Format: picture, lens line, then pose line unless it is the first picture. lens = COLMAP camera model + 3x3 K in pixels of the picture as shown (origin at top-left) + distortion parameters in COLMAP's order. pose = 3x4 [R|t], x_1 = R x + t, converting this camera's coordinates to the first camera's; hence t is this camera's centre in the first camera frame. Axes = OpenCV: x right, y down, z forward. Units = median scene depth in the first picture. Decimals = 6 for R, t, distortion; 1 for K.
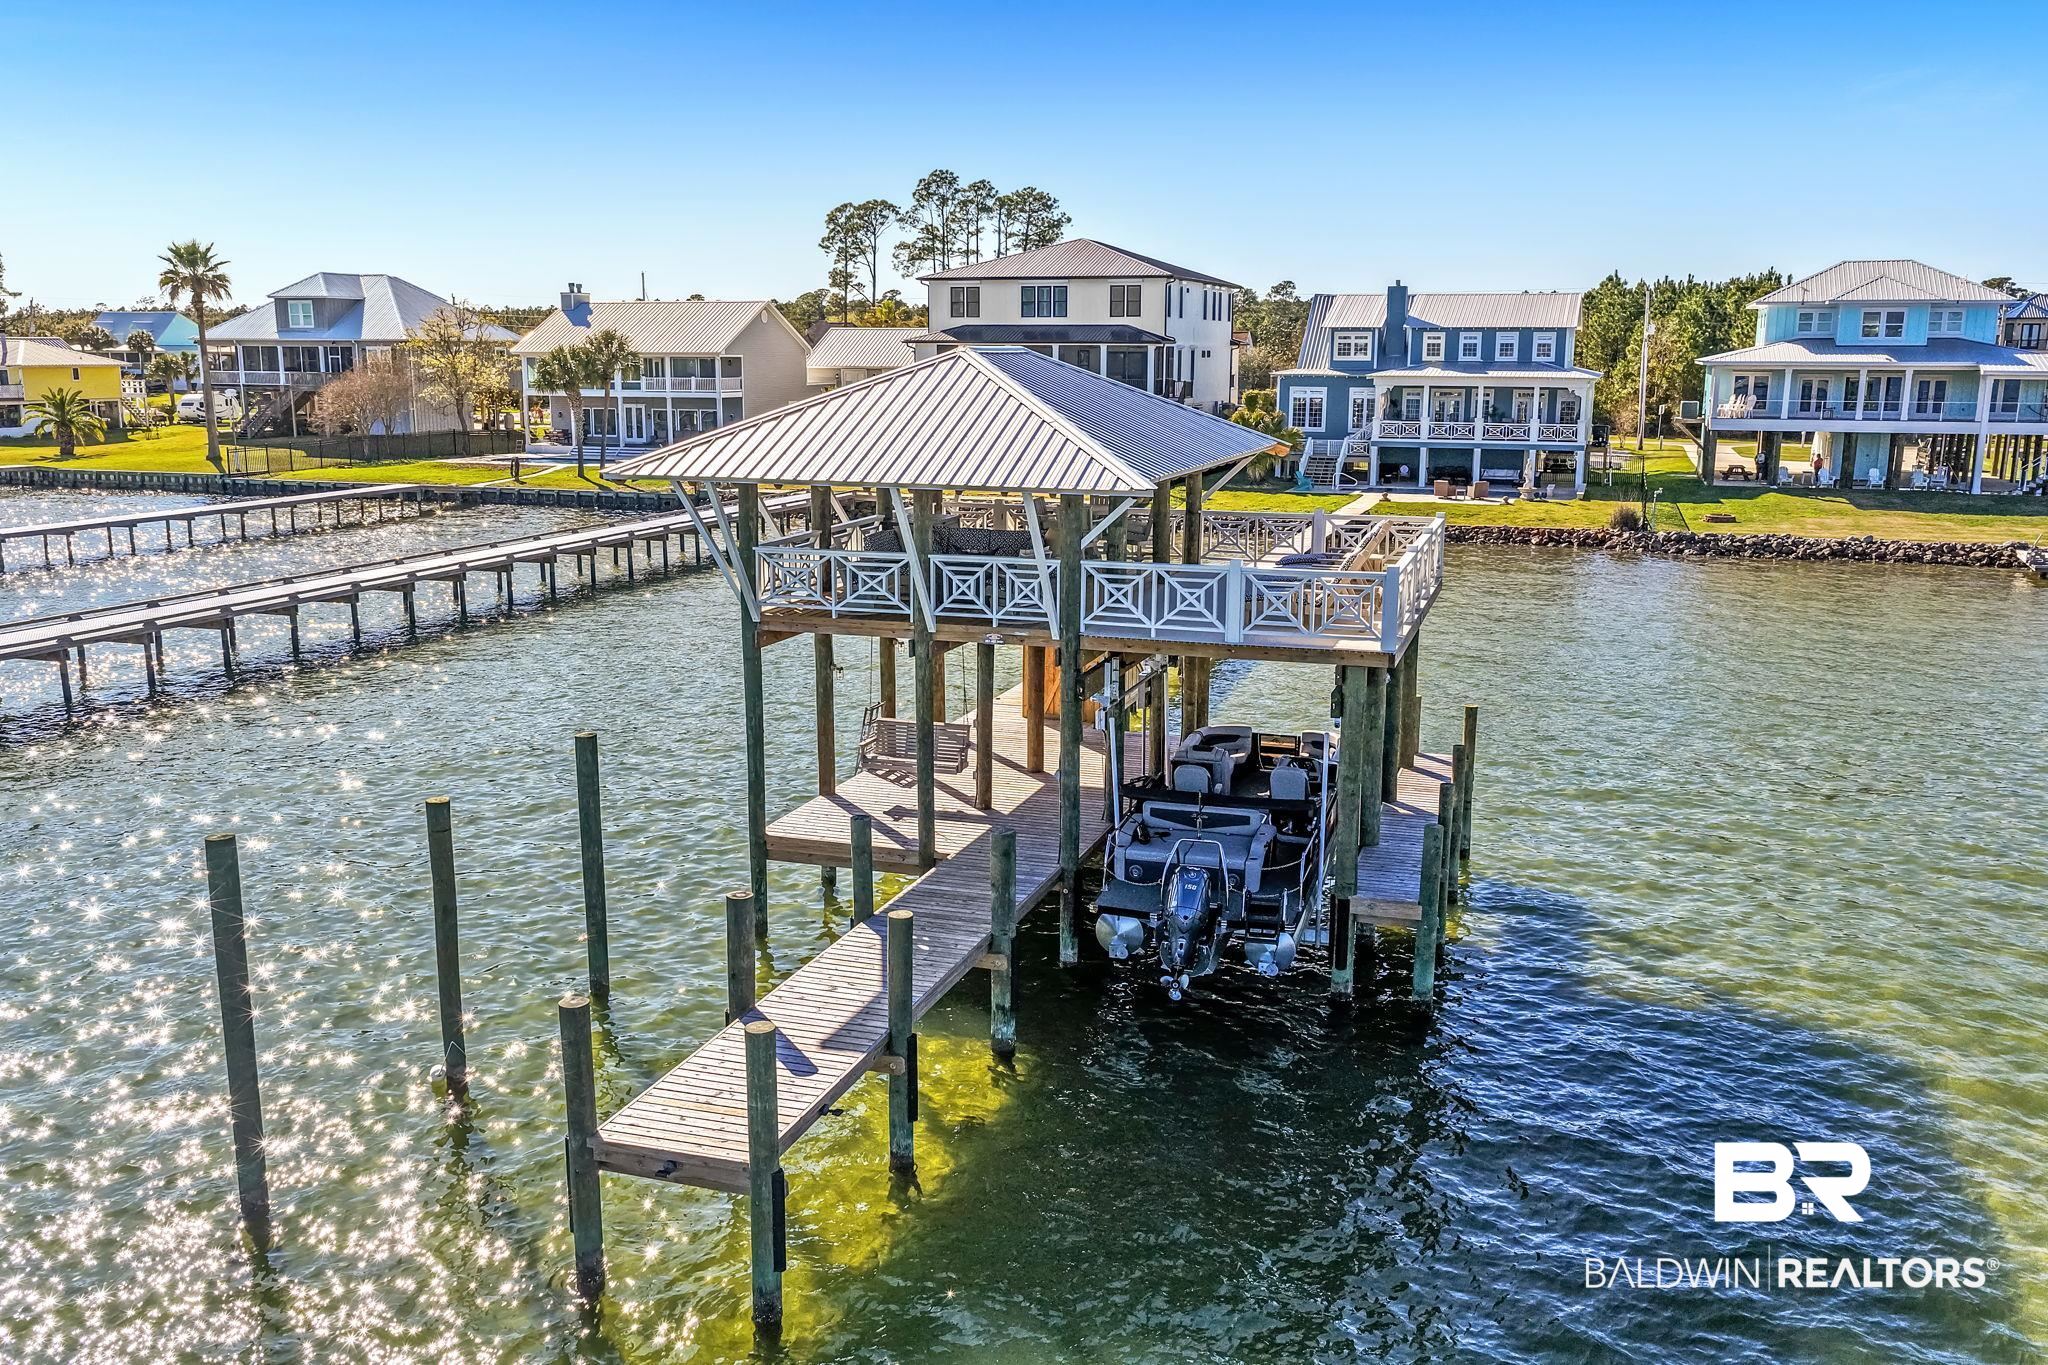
lens RADIAL K [[1707.4, 0, 1033.9], [0, 1707.4, 719.0], [0, 0, 1]] dist [-0.000732, 0.009097]
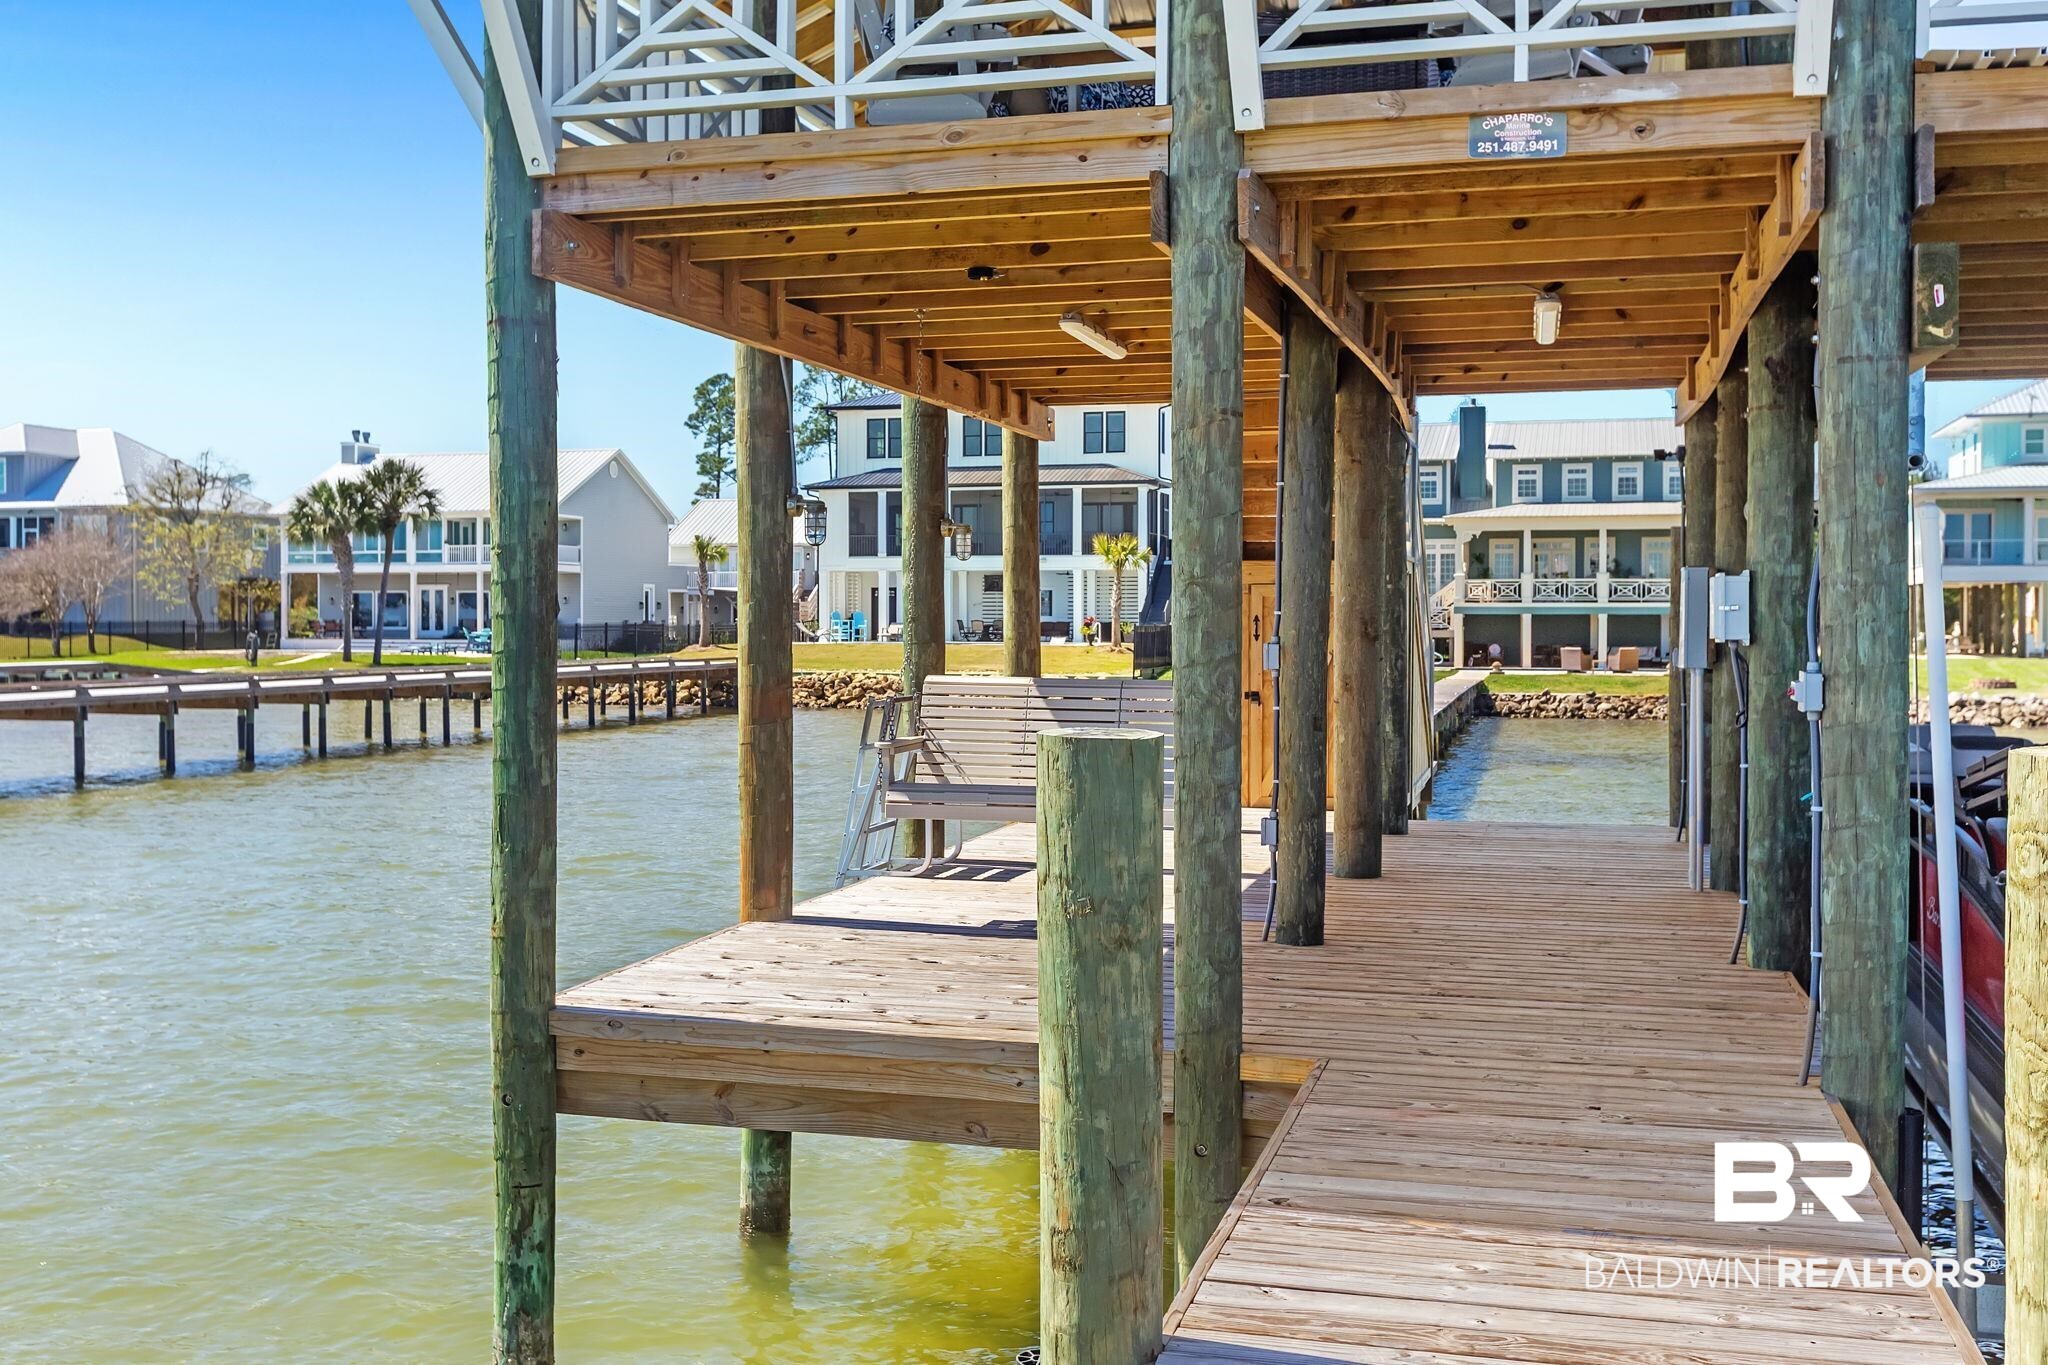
lens RADIAL K [[1996.6, 0, 1024.0], [0, 1996.6, 682.5], [0, 0, 1]] dist [-0.016696, 0.015179]
pose [[0.998762, -0.003019, 0.049662, -0.025787], [0.011961, 0.983454, -0.180763, 0.019262], [-0.048294, 0.181133, 0.982272, 0.176673]]
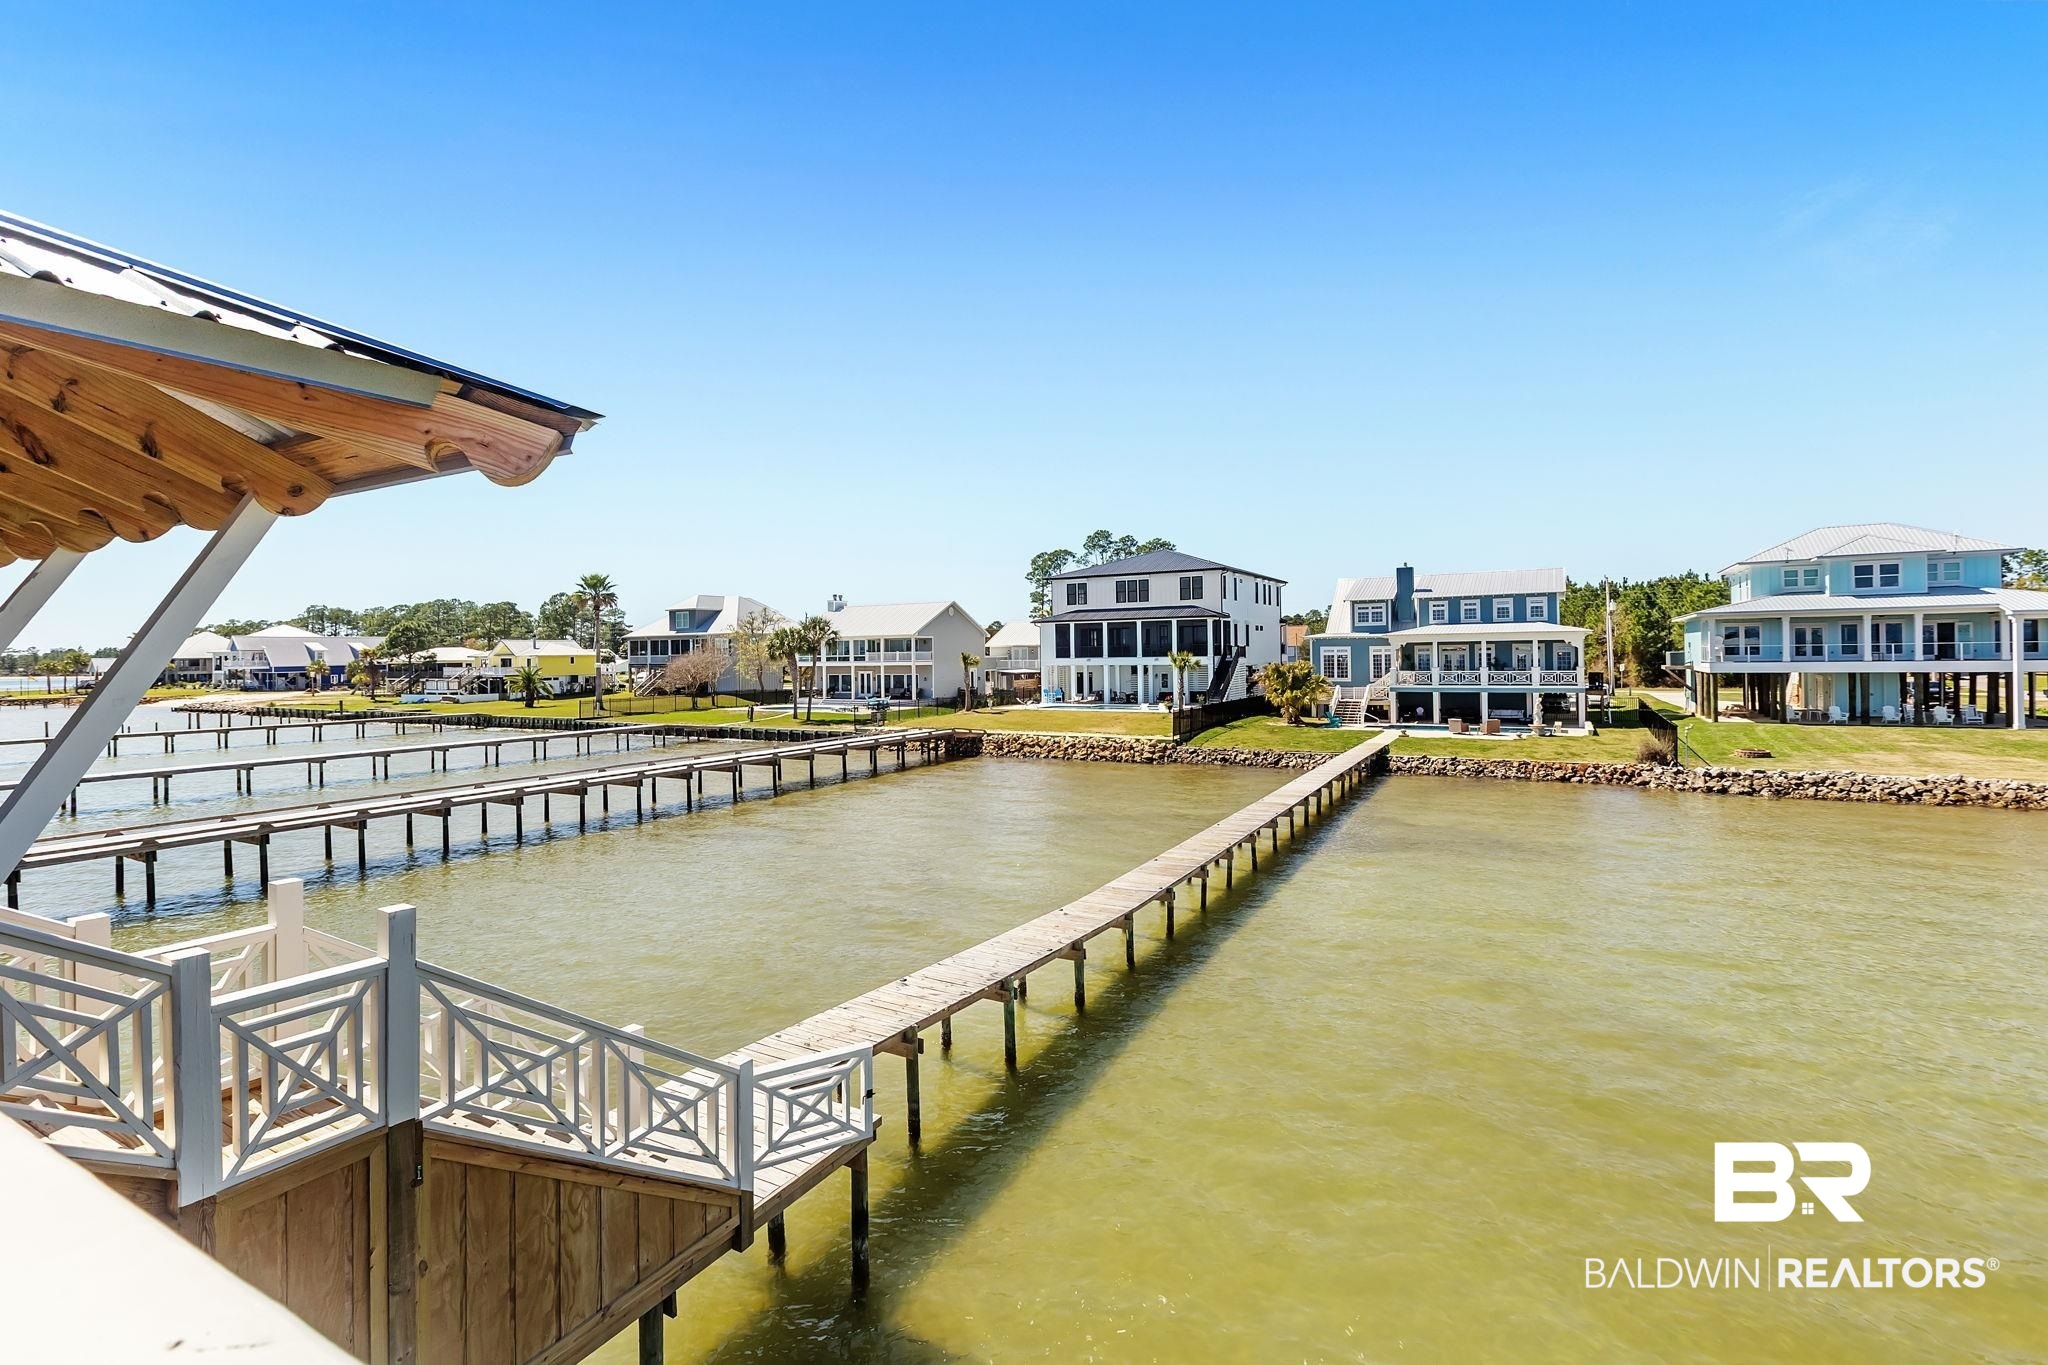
lens RADIAL K [[936.2, 0, 1011.3], [0, 936.2, 658.4], [0, 0, 1]] dist [0.000990, 0.000523]
pose [[0.979868, -0.016863, -0.198931, 0.063282], [-0.024661, 0.978572, -0.204424, -0.037644], [0.198116, 0.205215, 0.958456, 0.287489]]
